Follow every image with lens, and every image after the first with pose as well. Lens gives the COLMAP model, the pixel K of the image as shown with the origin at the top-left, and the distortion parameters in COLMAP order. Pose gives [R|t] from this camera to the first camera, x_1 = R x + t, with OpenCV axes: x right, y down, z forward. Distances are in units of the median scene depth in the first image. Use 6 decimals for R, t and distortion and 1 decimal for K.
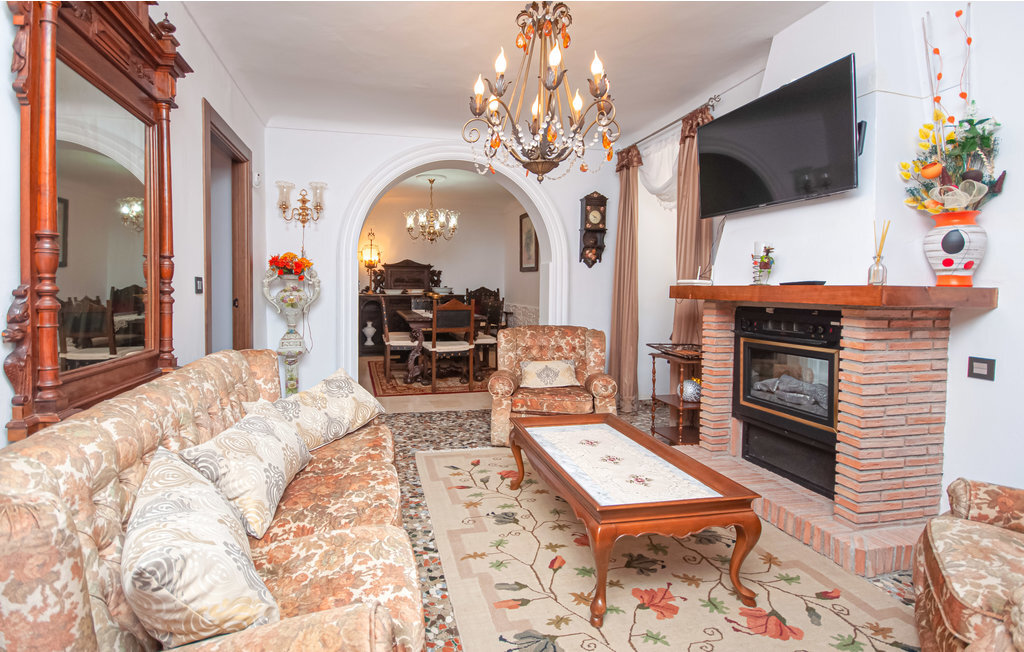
lens RADIAL K [[563.9, 0, 512.0], [0, 563.9, 326.0], [0, 0, 1]] dist [0.001759, 0.000319]
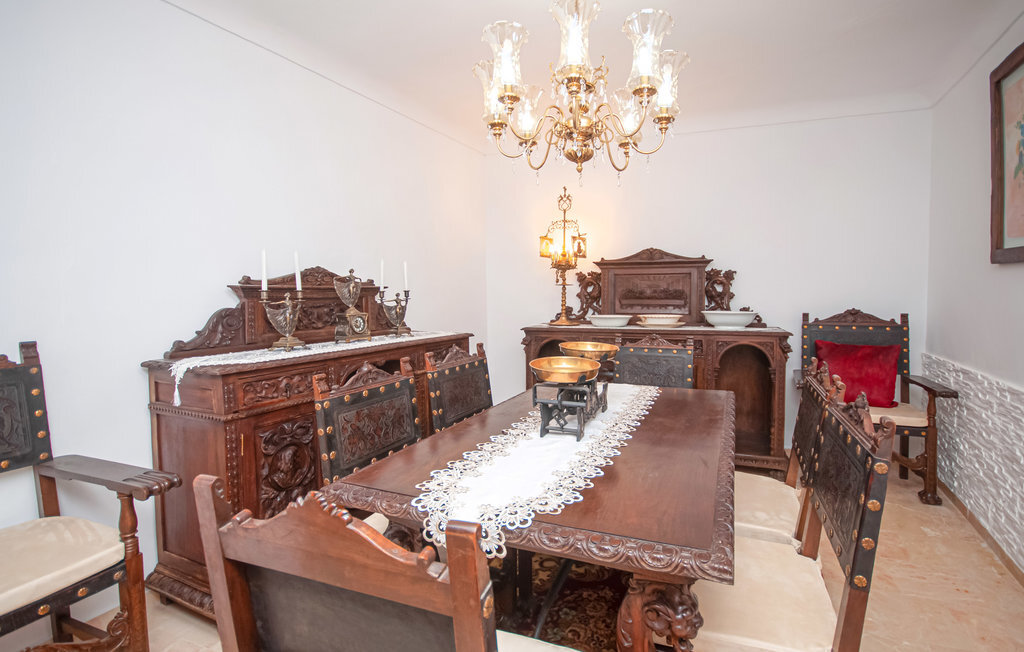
lens RADIAL K [[563.9, 0, 512.0], [0, 563.9, 326.0], [0, 0, 1]] dist [0.001759, 0.000319]
pose [[0.786224, 0.032208, -0.617102, 0.004251], [-0.034112, 0.999380, 0.008699, -0.056087], [0.616999, 0.014211, 0.786835, 0.582400]]
